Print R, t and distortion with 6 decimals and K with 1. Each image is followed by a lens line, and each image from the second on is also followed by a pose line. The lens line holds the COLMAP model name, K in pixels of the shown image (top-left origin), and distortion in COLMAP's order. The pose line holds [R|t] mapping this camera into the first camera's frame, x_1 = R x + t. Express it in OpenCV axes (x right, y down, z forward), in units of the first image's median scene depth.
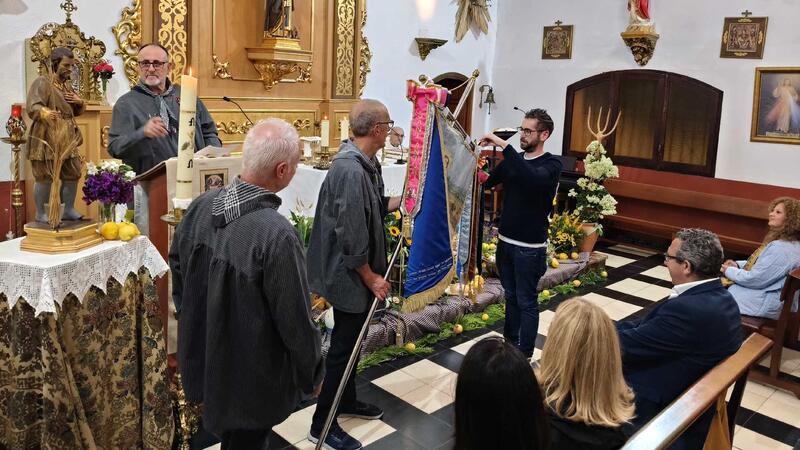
lens RADIAL K [[600.4, 0, 421.6], [0, 600.4, 178.1], [0, 0, 1]] dist [0.010045, -0.058704]
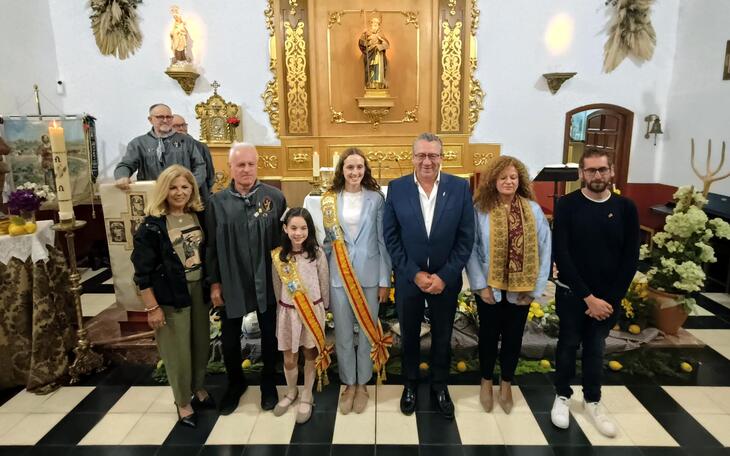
lens RADIAL K [[380.6, 0, 378.7], [0, 380.6, 184.0], [0, 0, 1]] dist [-0.001002, 0.000384]
pose [[0.694922, 0.067302, -0.715929, 0.422359], [-0.066501, 0.997359, 0.029209, -0.059396], [0.716004, 0.027312, 0.697562, 0.488445]]
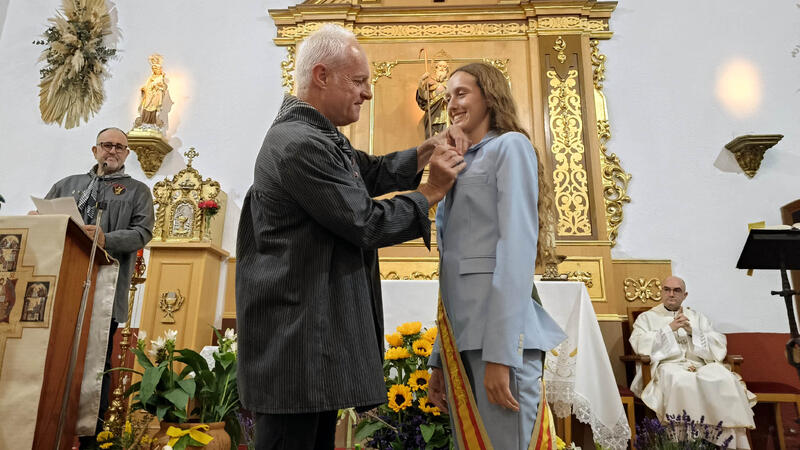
lens RADIAL K [[618.3, 0, 403.3], [0, 618.3, 163.5], [0, 0, 1]] dist [0.037197, -0.087899]
pose [[0.615568, -0.266183, -0.741770, 0.389091], [-0.094644, 0.909451, -0.404897, 0.120638], [0.782380, 0.319446, 0.534636, 0.582091]]
